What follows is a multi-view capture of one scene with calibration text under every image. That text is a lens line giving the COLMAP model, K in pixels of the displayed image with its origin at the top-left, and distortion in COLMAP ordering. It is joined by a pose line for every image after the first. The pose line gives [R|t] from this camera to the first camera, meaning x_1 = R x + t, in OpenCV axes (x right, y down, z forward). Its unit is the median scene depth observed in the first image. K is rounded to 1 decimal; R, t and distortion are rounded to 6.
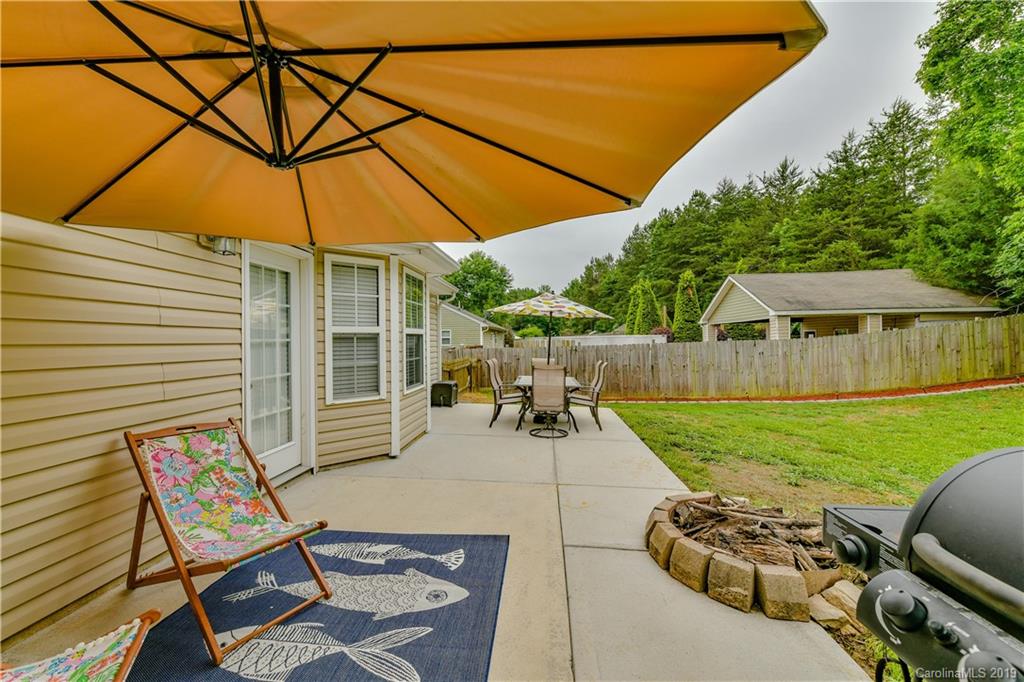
lens RADIAL K [[408.0, 0, 512.7], [0, 408.0, 337.6], [0, 0, 1]] dist [0.002076, -0.000163]
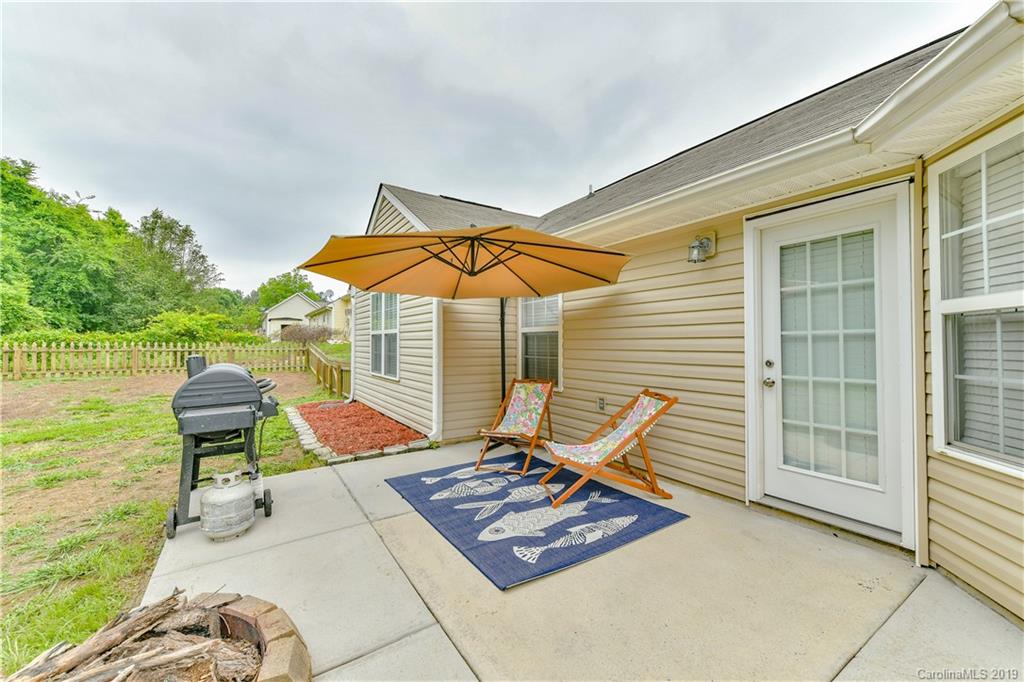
lens RADIAL K [[408.0, 0, 512.7], [0, 408.0, 337.6], [0, 0, 1]] dist [0.002076, -0.000163]
pose [[-0.789089, 0.000367, -0.614279, 0.501828], [0.014109, 0.999747, -0.017527, 0.032212], [0.614117, -0.022498, -0.788895, 1.799678]]
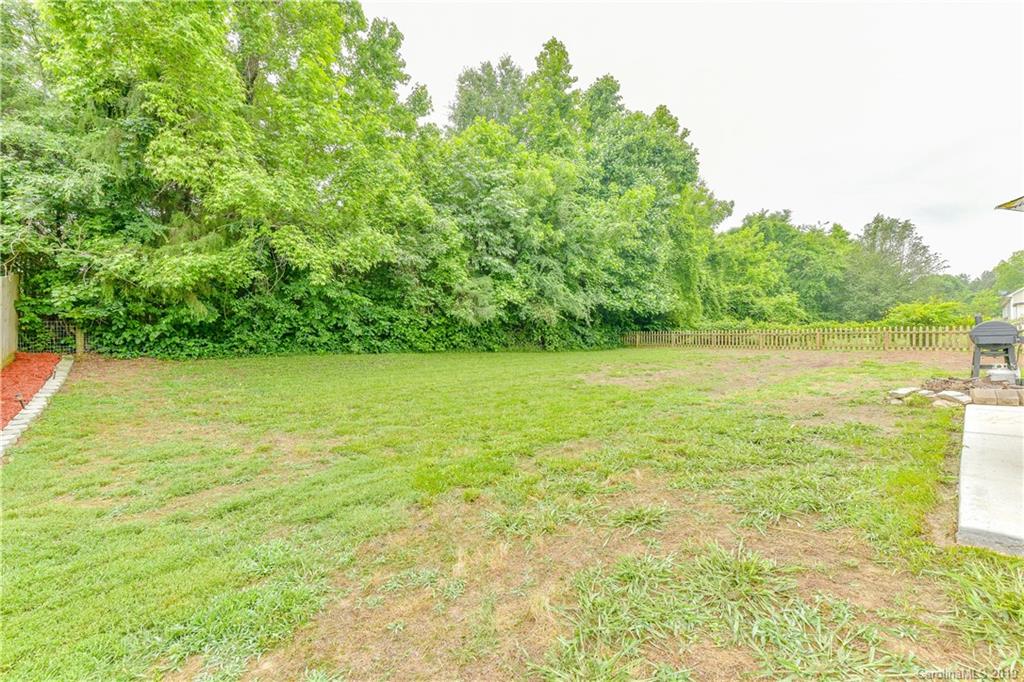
lens RADIAL K [[411.0, 0, 513.7], [0, 411.0, 337.4], [0, 0, 1]] dist [0.002591, -0.000533]
pose [[-0.726148, 0.015800, 0.687357, 0.958666], [0.001578, 0.999772, -0.021314, 0.310953], [-0.687536, -0.014393, -0.726007, 5.086855]]
